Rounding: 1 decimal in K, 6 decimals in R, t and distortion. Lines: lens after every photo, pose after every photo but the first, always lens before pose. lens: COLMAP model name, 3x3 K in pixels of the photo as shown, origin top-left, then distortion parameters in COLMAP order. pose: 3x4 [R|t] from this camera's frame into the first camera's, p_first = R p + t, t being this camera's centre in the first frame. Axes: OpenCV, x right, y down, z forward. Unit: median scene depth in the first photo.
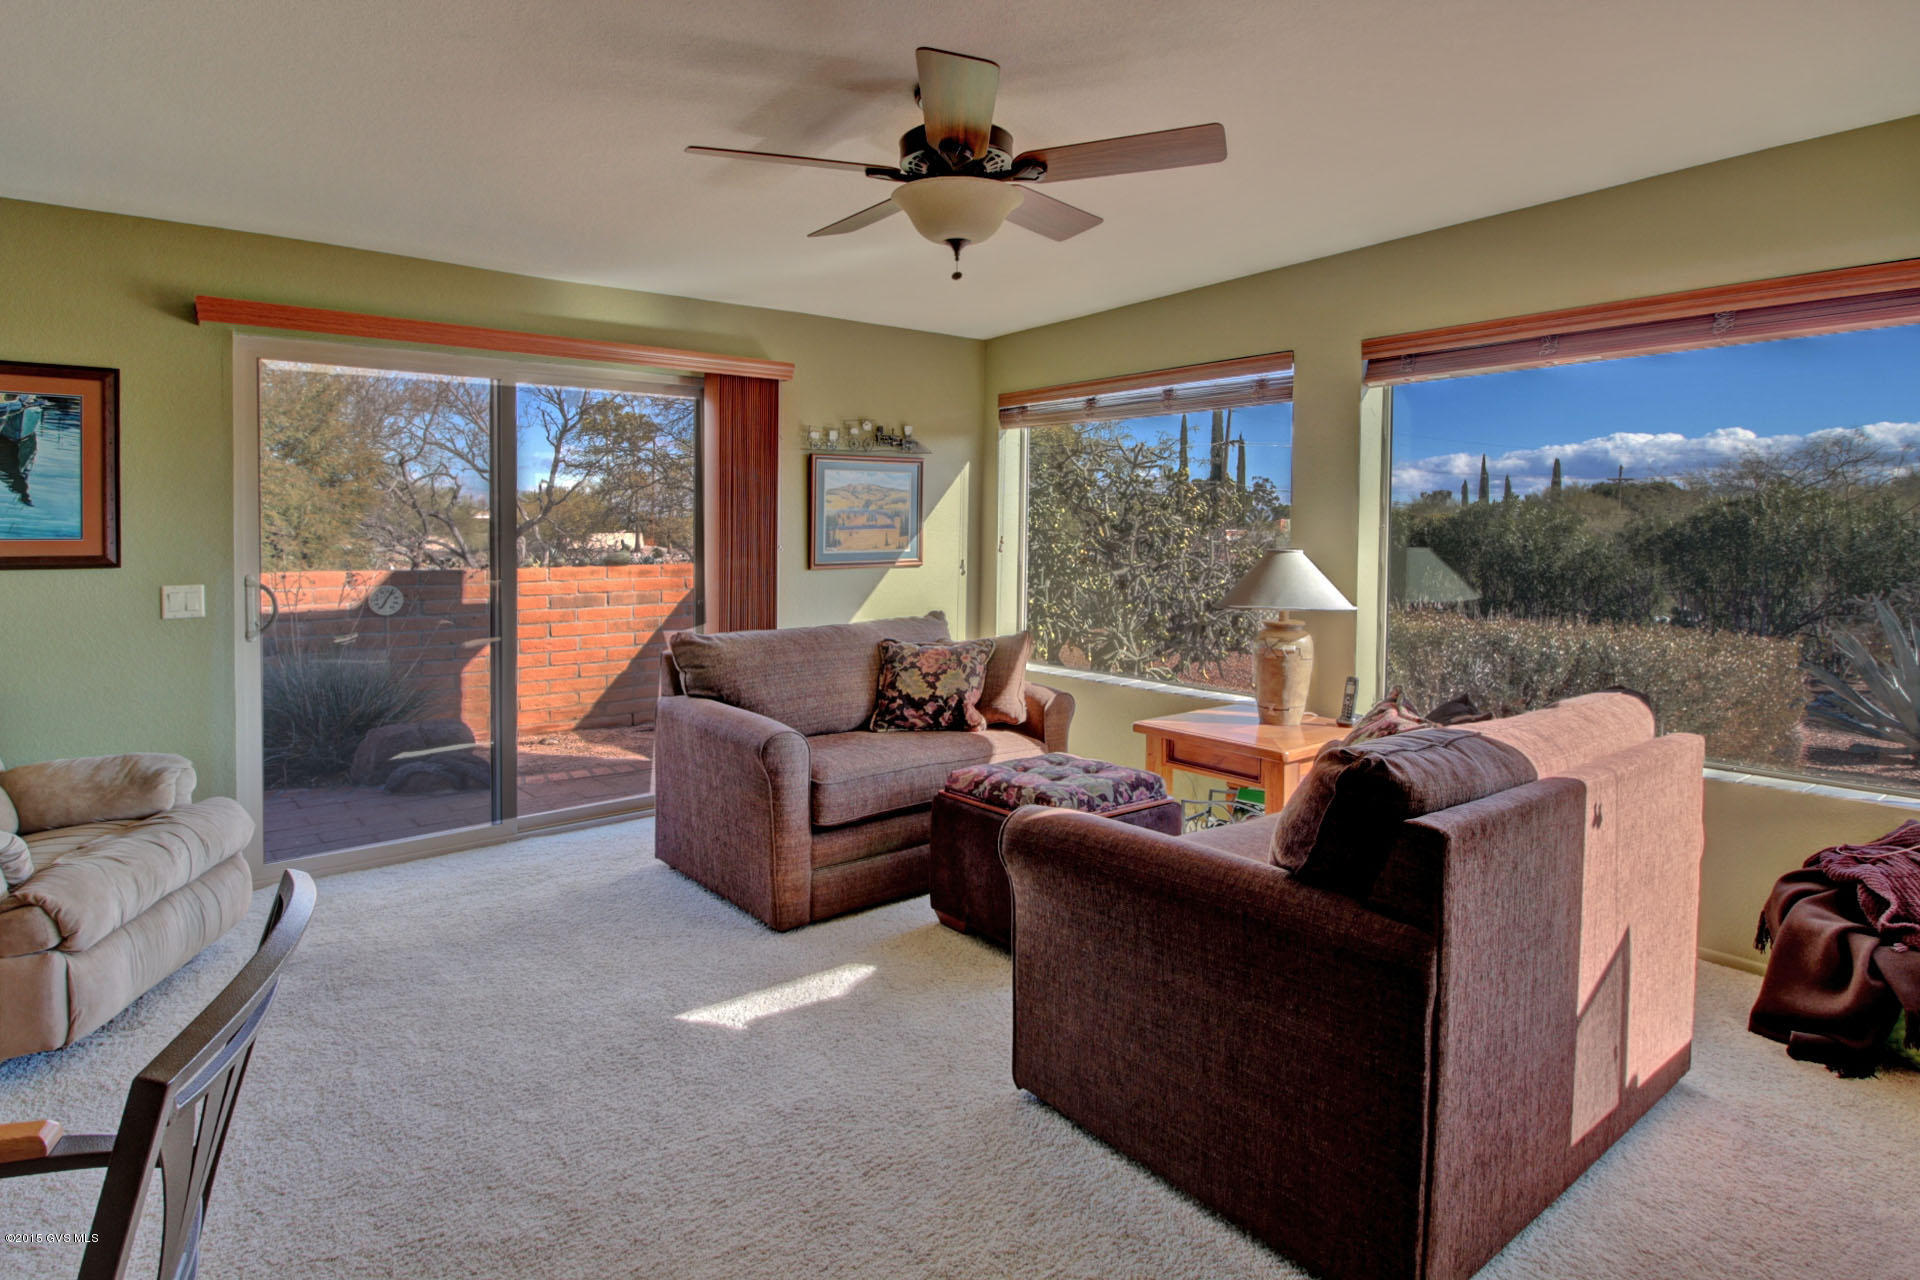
lens RADIAL K [[1012.5, 0, 964.0], [0, 1012.5, 557.9], [0, 0, 1]] dist [0.013079, -0.017328]
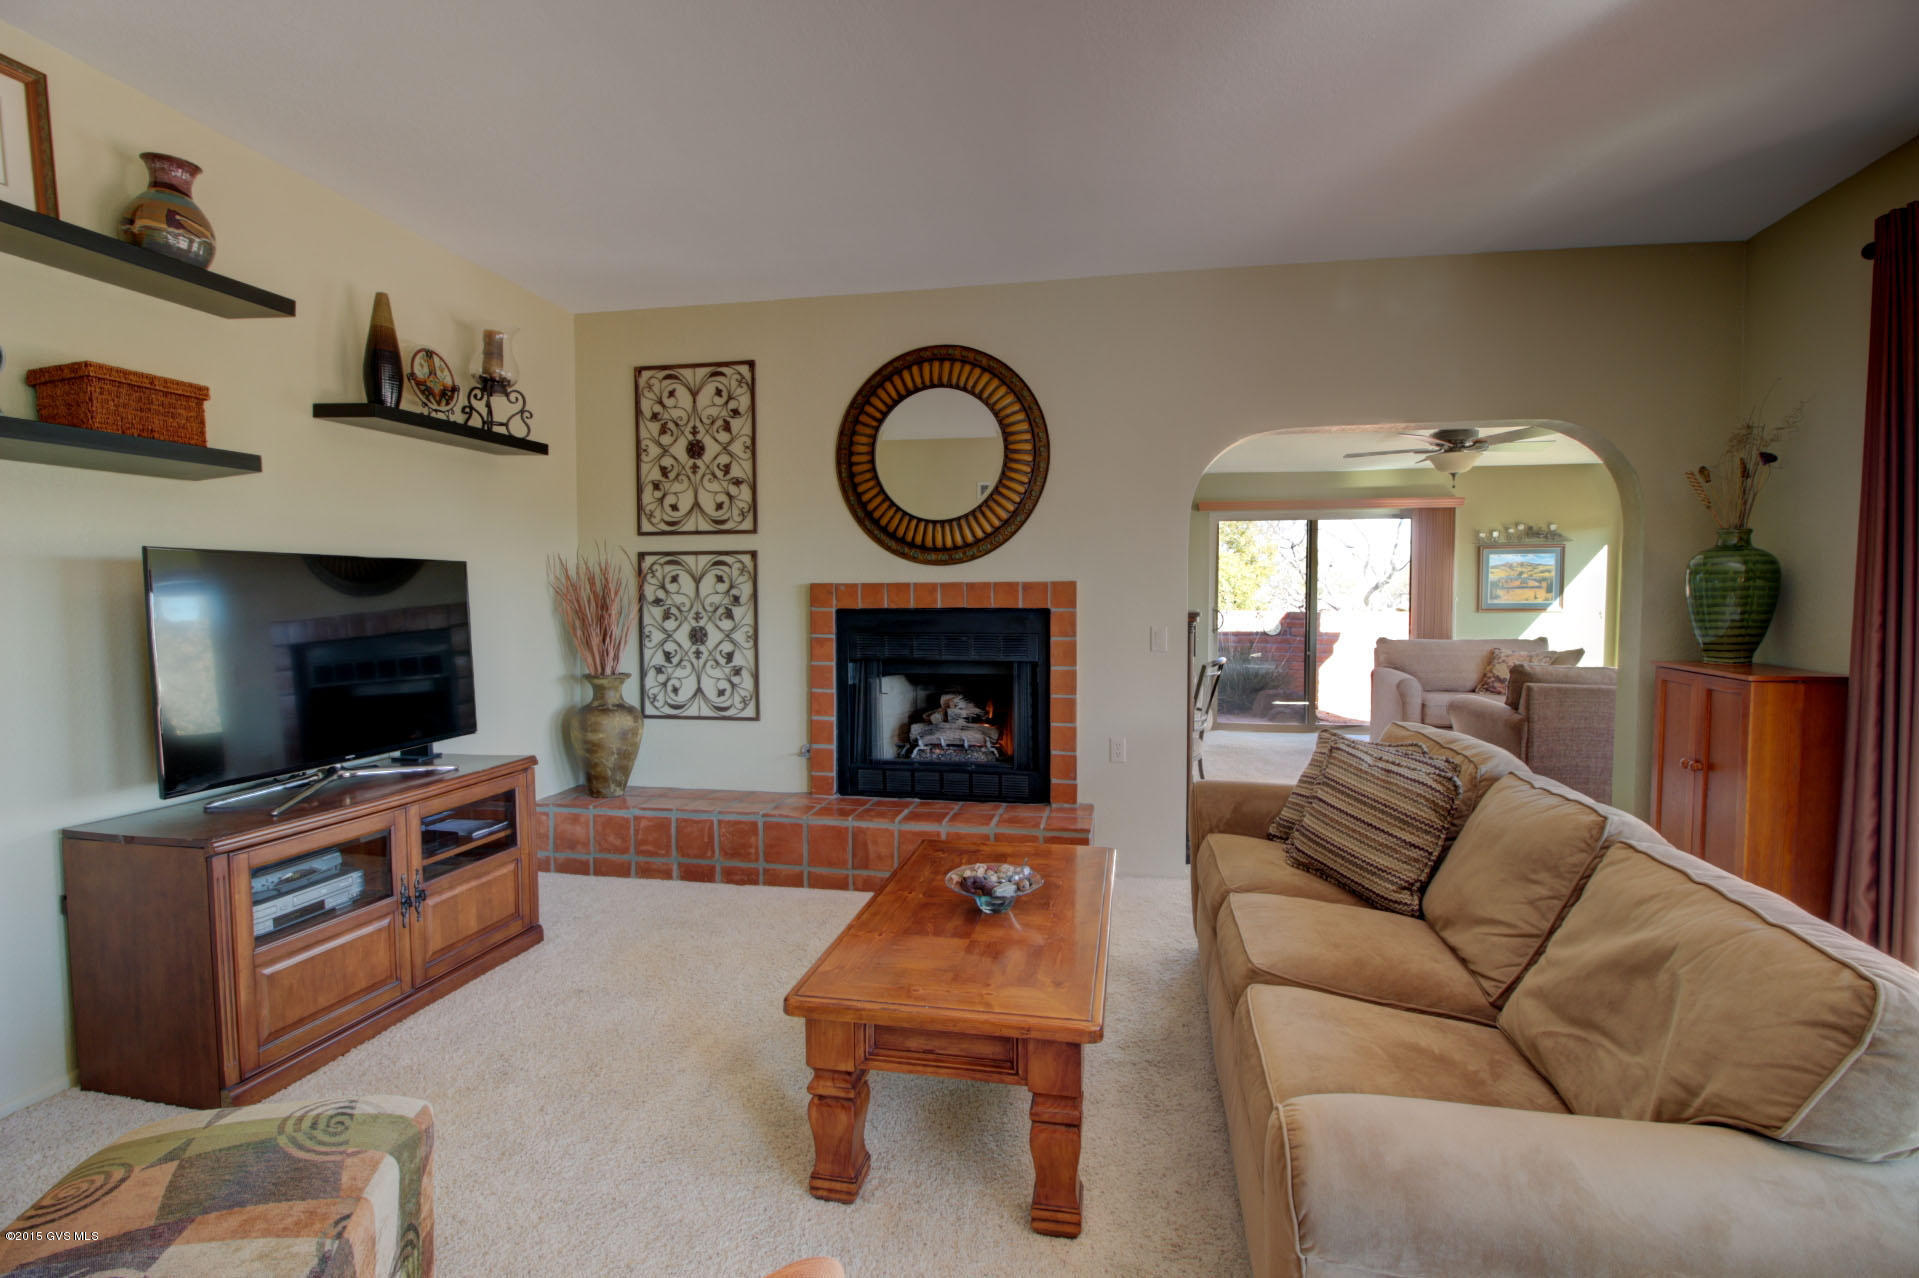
lens RADIAL K [[926.8, 0, 964.6], [0, 926.8, 585.4], [0, 0, 1]] dist [-0.029529, -0.000863]
pose [[0.647360, -0.001267, -0.762183, 0.612297], [-0.021621, 0.999566, -0.020025, 0.021164], [0.761877, 0.029442, 0.647052, -0.891504]]
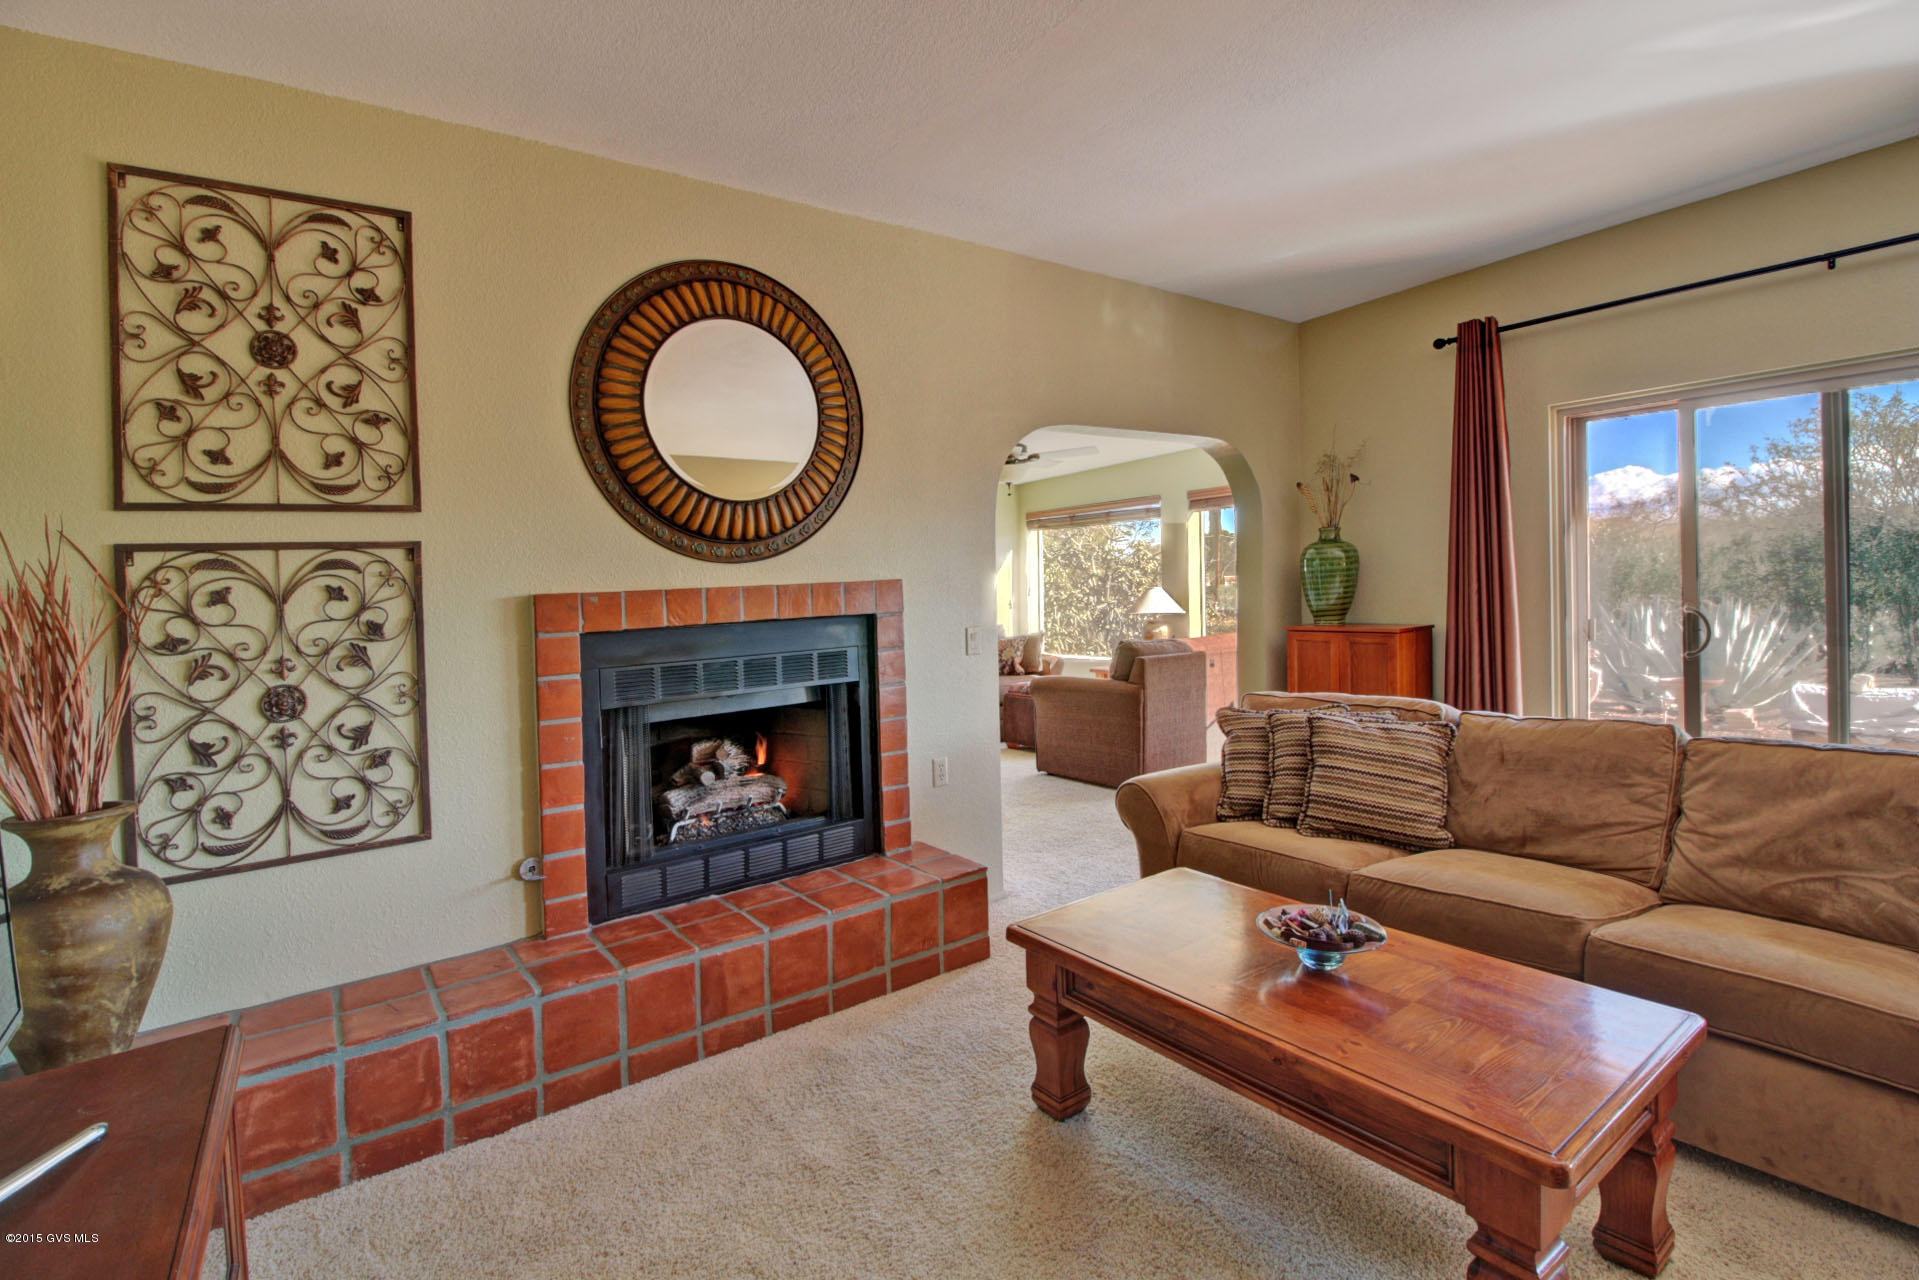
lens RADIAL K [[890.2, 0, 982.5], [0, 890.2, 568.2], [0, 0, 1]] dist [-0.020477, -0.007024]
pose [[0.998826, -0.042272, -0.023655, -0.014488], [0.041122, 0.998041, -0.047146, 0.025345], [0.025601, 0.046118, 0.998608, -0.962118]]
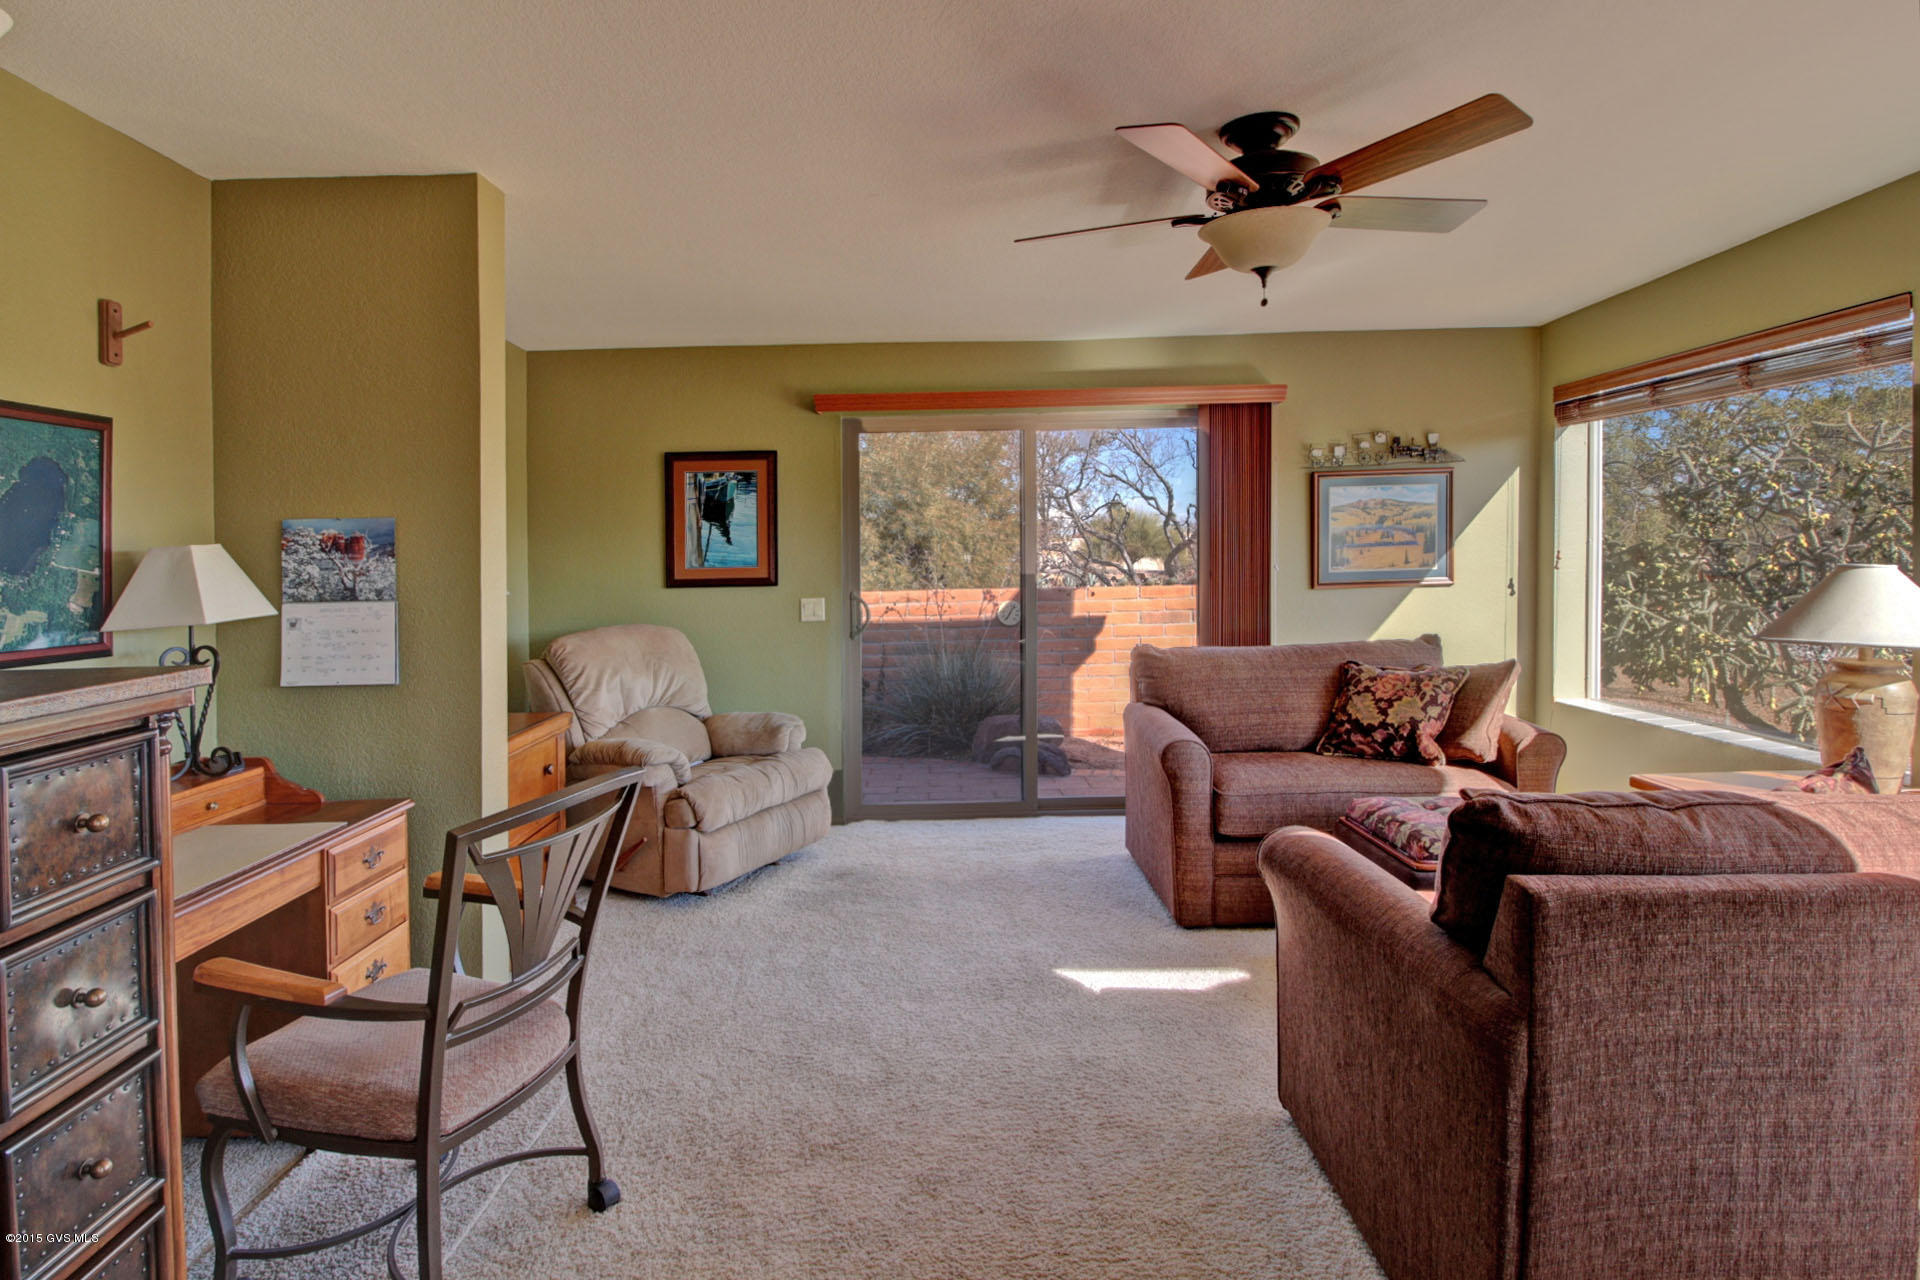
lens RADIAL K [[1030.8, 0, 958.9], [0, 1030.8, 555.9], [0, 0, 1]] dist [-0.001366, -0.001021]
pose [[0.780572, -0.015986, -0.624862, 0.262867], [0.003537, 0.999770, -0.021159, -0.000787], [0.625056, 0.014305, 0.780449, -0.001234]]
